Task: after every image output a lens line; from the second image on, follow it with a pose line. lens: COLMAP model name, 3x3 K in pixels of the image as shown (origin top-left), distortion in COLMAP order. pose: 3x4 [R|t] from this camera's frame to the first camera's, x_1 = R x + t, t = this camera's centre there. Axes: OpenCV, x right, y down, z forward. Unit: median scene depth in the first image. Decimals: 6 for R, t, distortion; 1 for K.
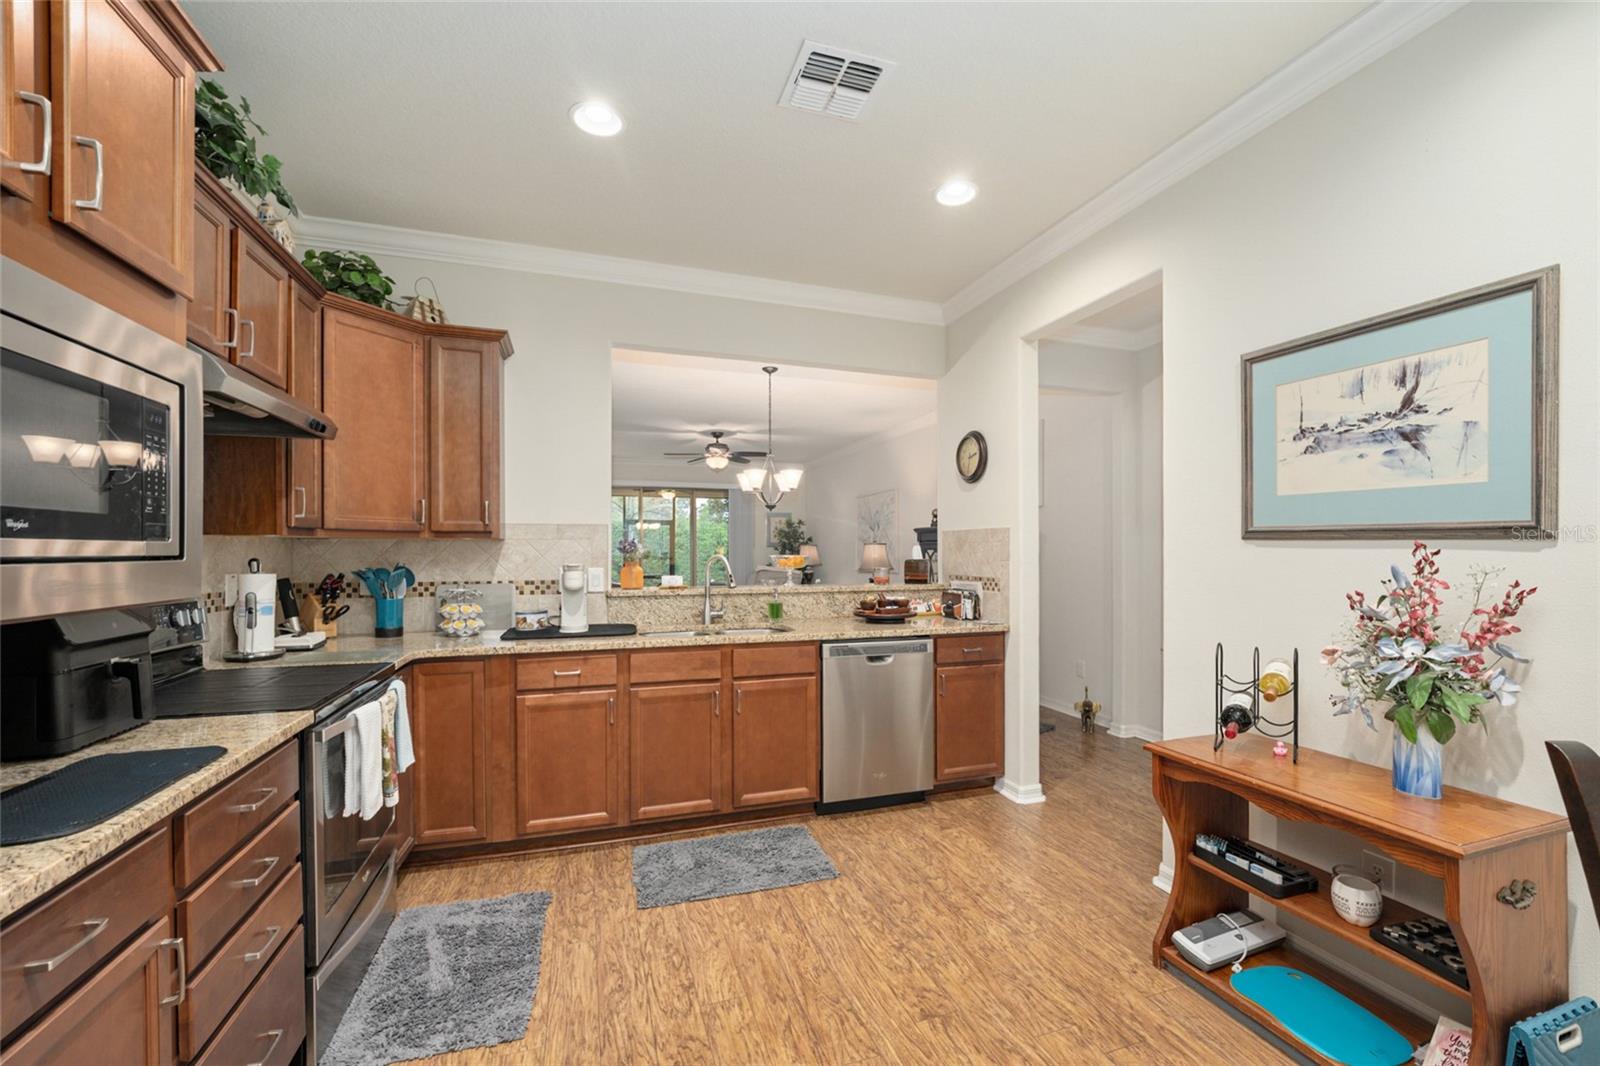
lens RADIAL K [[654.5, 0, 808.4], [0, 654.5, 554.1], [0, 0, 1]] dist [-0.015091, -0.000134]
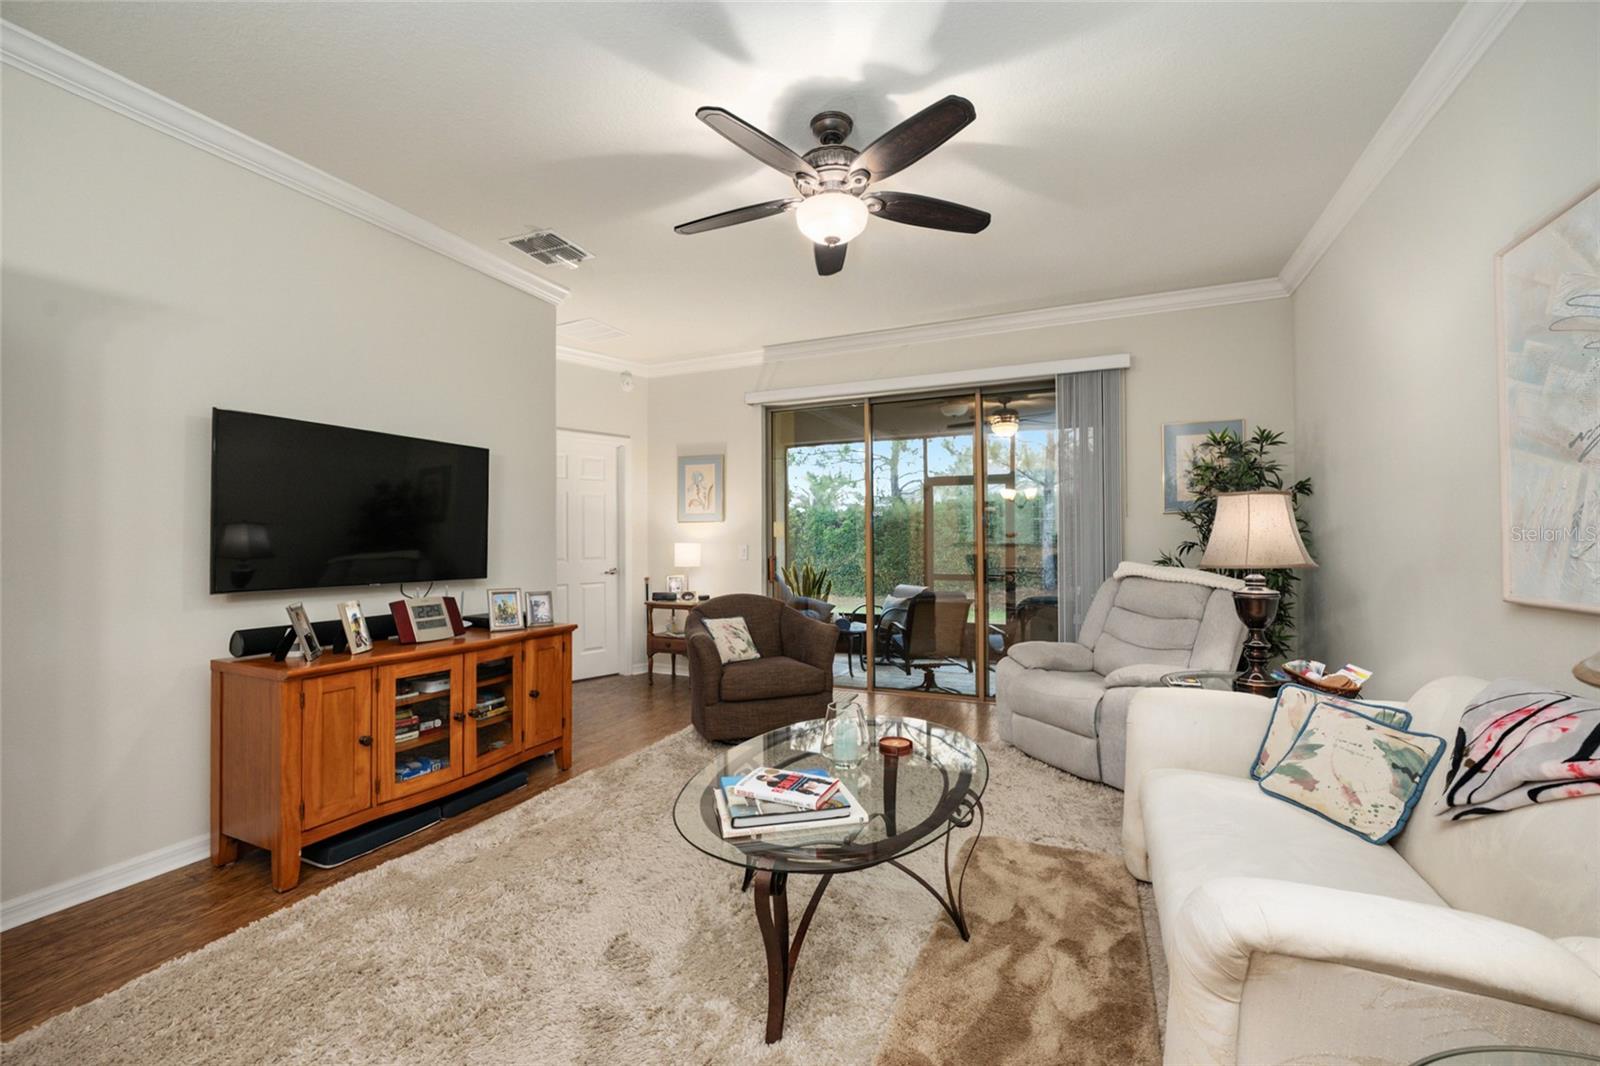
lens RADIAL K [[657.1, 0, 792.0], [0, 657.1, 532.9], [0, 0, 1]] dist [-0.002551, -0.000030]
pose [[0.729762, -0.007032, -0.683665, 0.158093], [-0.002939, 0.999906, -0.013421, 0.023372], [0.683695, 0.011803, 0.729672, 2.255691]]
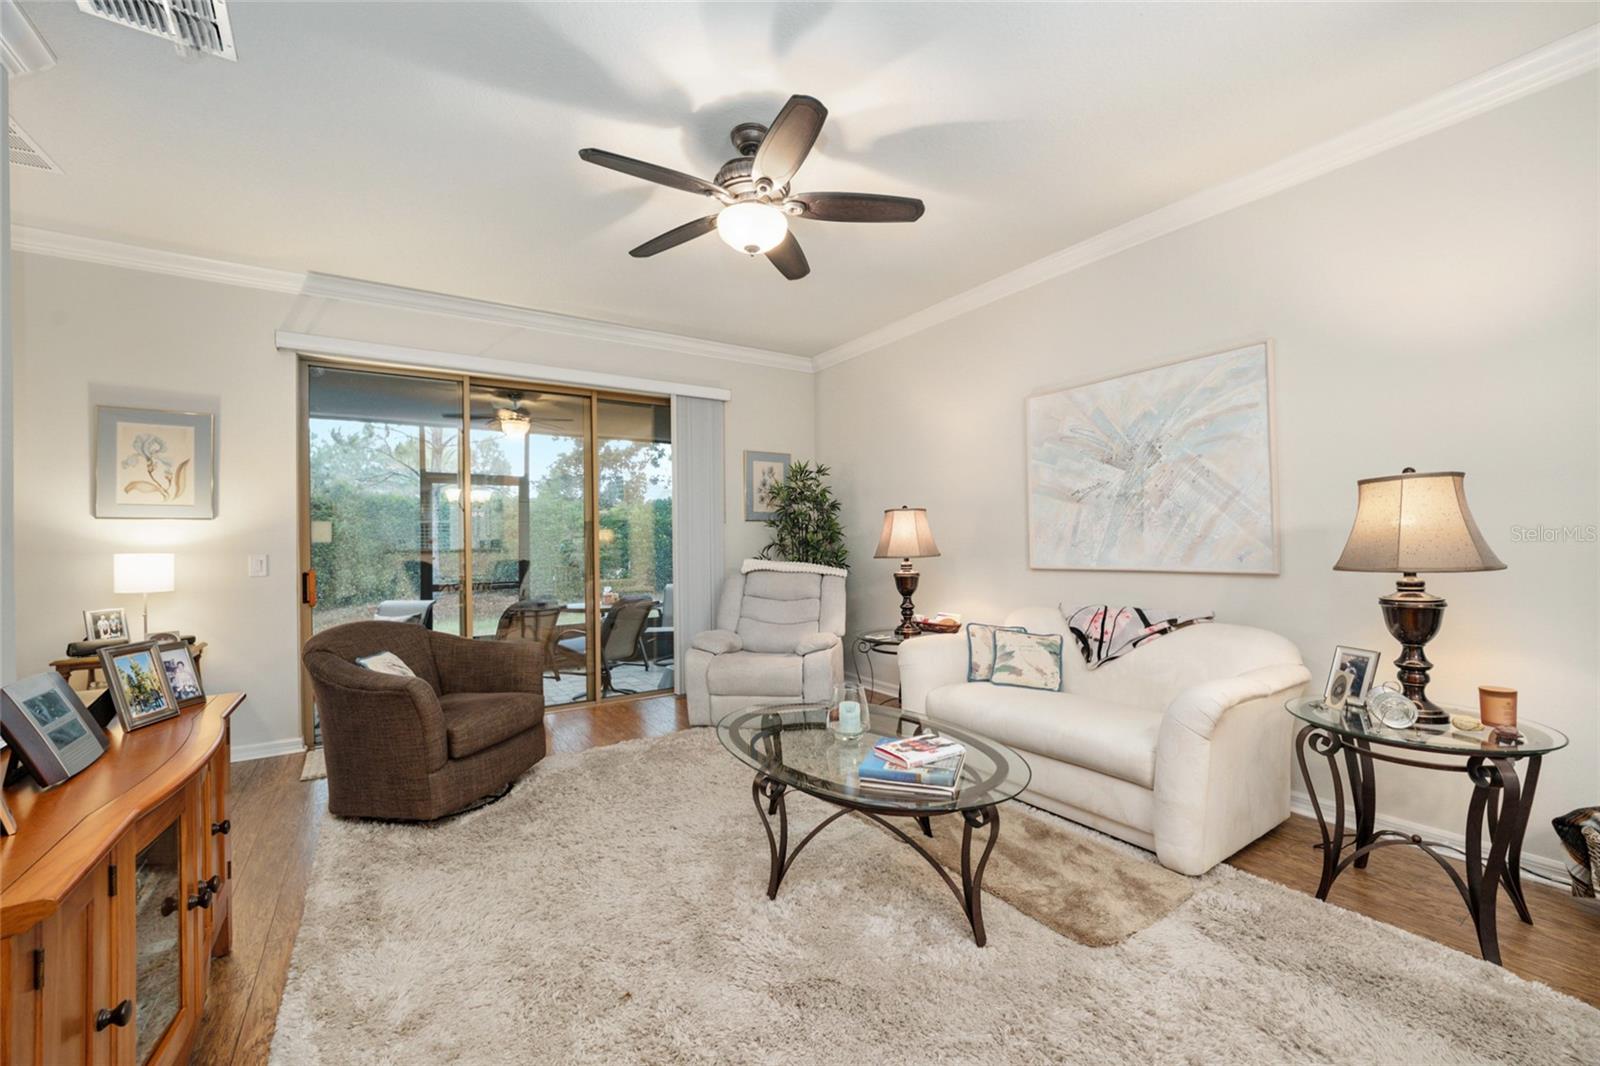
lens RADIAL K [[653.5, 0, 808.4], [0, 653.5, 546.3], [0, 0, 1]] dist [-0.012057, 0.000768]
pose [[0.966780, -0.012360, 0.255310, -0.567679], [0.011950, 0.999924, 0.003159, 0.026261], [-0.255330, -0.000003, 0.966854, 2.044246]]
